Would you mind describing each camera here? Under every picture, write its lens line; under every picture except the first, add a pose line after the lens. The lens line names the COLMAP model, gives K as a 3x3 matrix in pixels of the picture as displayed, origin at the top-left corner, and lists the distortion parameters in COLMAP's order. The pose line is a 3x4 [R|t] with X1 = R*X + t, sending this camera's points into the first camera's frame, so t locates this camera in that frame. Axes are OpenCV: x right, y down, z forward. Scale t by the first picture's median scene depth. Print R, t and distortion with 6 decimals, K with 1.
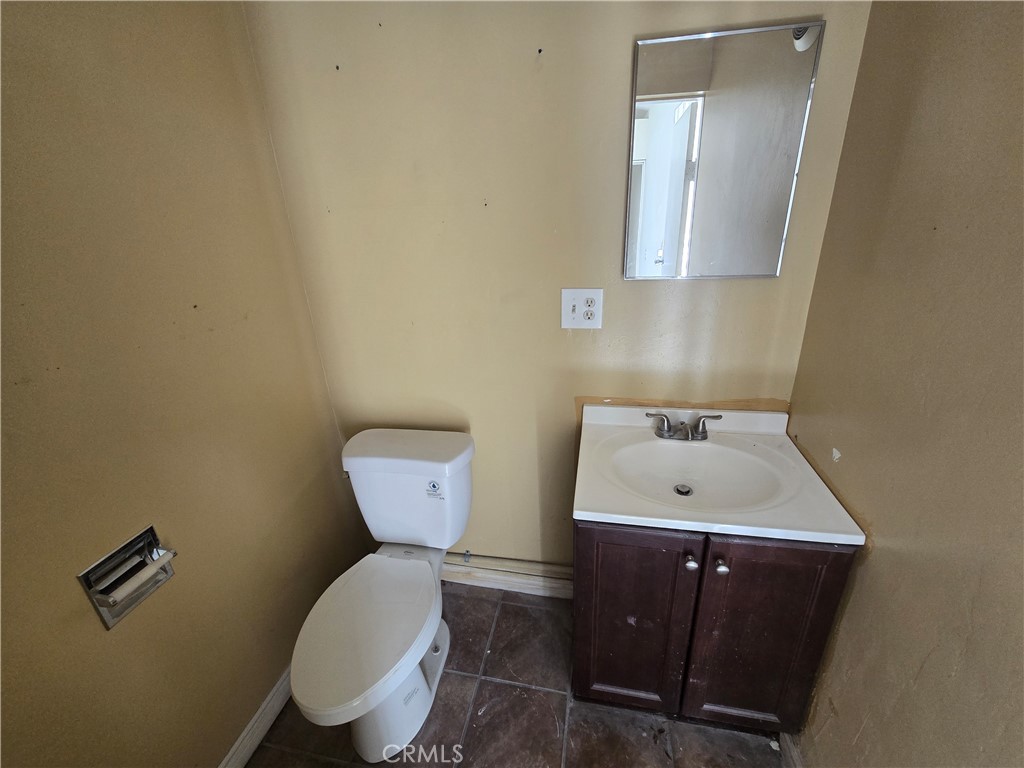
lens RADIAL K [[417.7, 0, 516.9], [0, 417.7, 382.6], [0, 0, 1]] dist [0.001857, 0.000342]
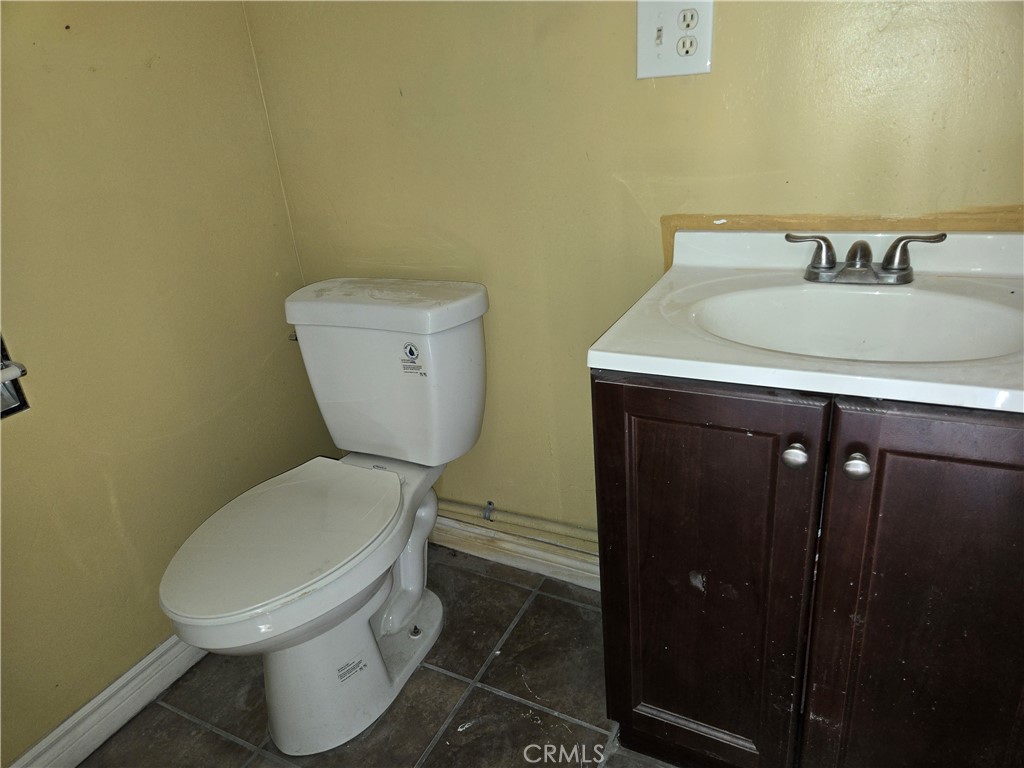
lens RADIAL K [[685.5, 0, 516.0], [0, 685.5, 392.1], [0, 0, 1]] dist [0.078397, -0.070399]
pose [[0.961849, 0.075660, -0.262910, 0.216345], [-0.064613, 0.996636, 0.050426, 0.237978], [0.265841, -0.031515, 0.963502, 0.054880]]
